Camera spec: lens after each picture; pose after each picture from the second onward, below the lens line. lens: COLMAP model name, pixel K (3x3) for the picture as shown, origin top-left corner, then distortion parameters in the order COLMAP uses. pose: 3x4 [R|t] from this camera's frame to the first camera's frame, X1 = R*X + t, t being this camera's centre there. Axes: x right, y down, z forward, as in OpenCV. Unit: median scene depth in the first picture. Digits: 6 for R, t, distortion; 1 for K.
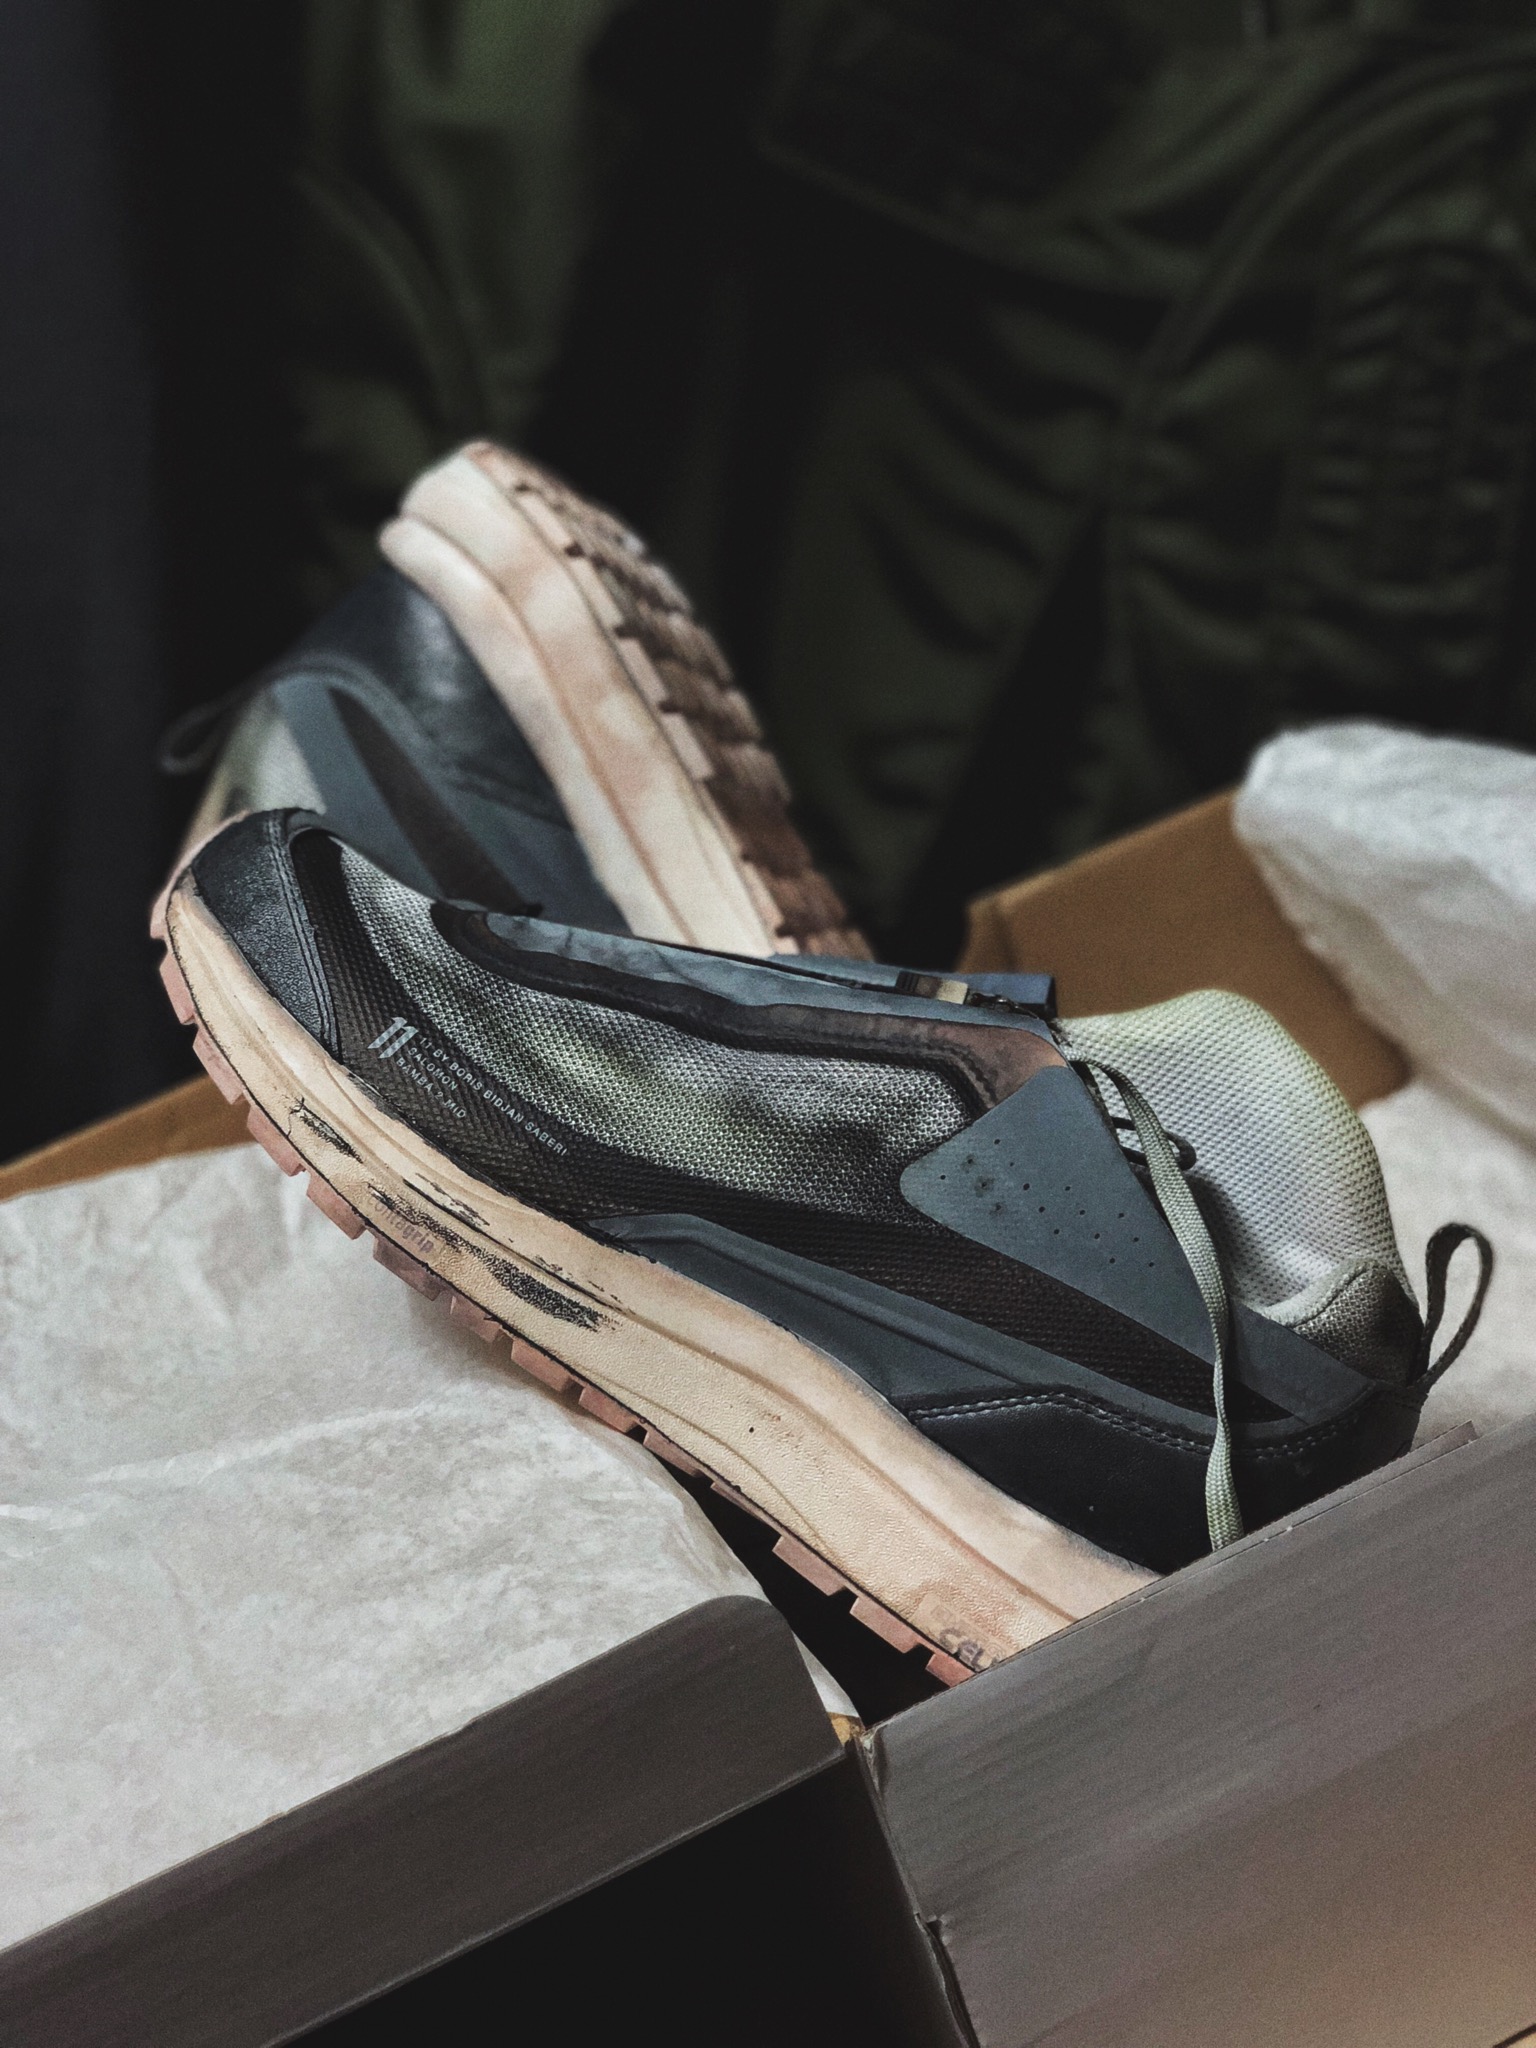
lens RADIAL K [[3177.5, 0, 766.1], [0, 3177.5, 1026.1], [0, 0, 1]] dist [-0.192103, 0.000000]
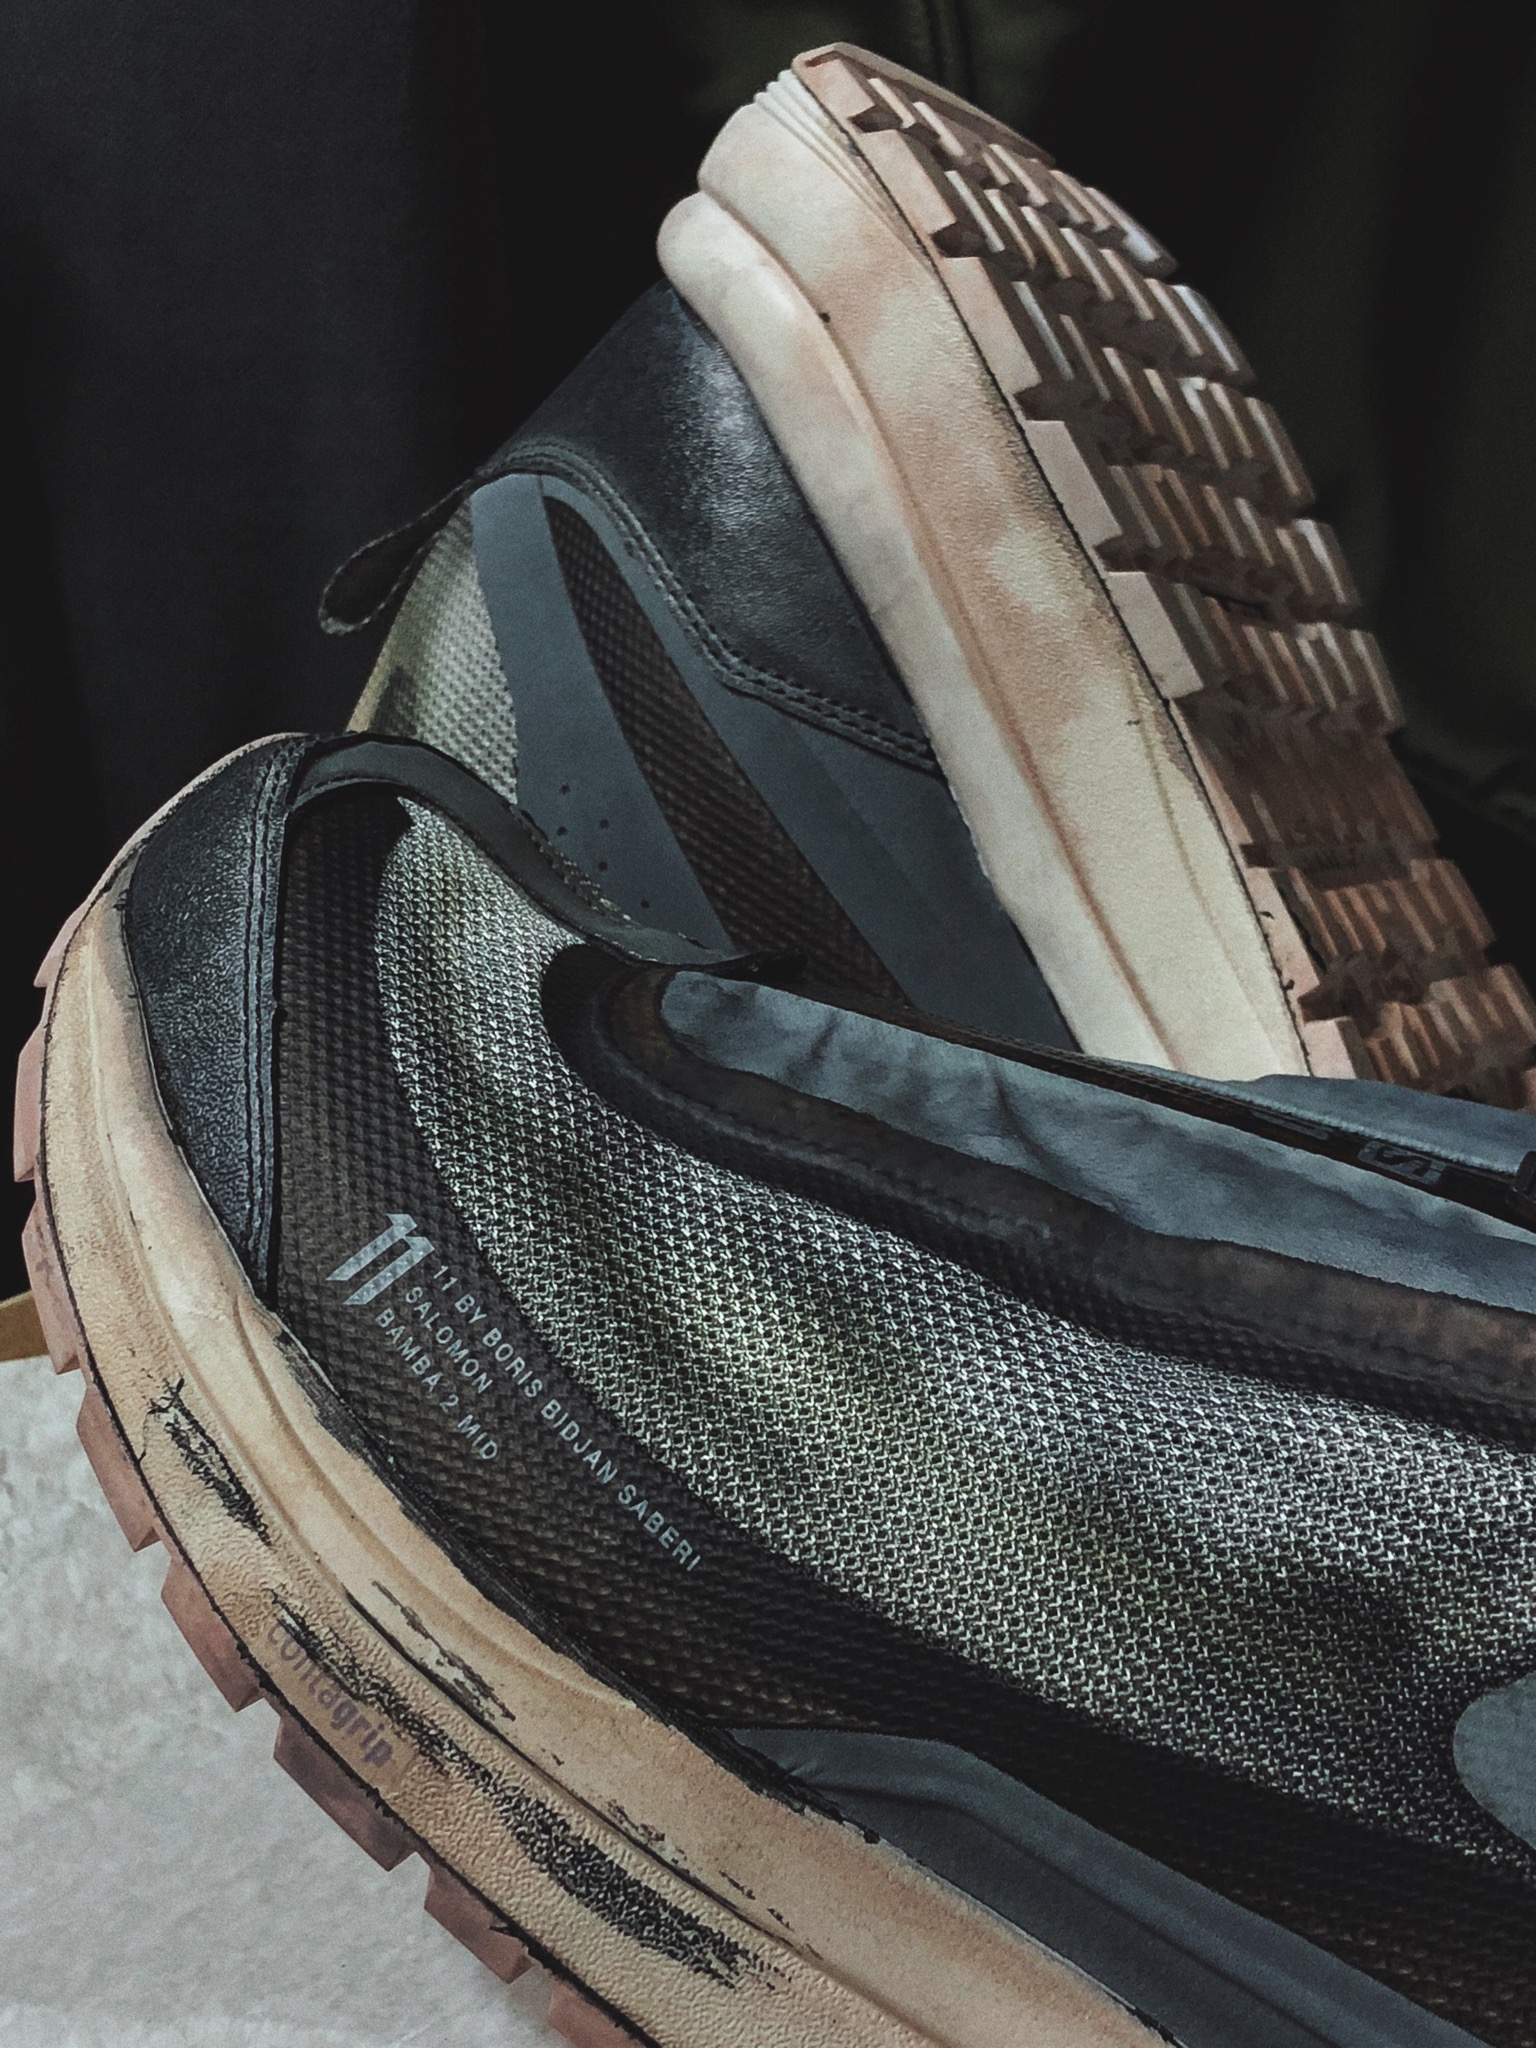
lens RADIAL K [[3064.4, 0, 785.8], [0, 3064.4, 1029.7], [0, 0, 1]] dist [0.048353, 0.000000]
pose [[0.967583, 0.058916, -0.245586, 0.049348], [-0.043157, 0.996678, 0.069069, -0.064139], [0.248839, -0.056231, 0.966911, 0.578426]]
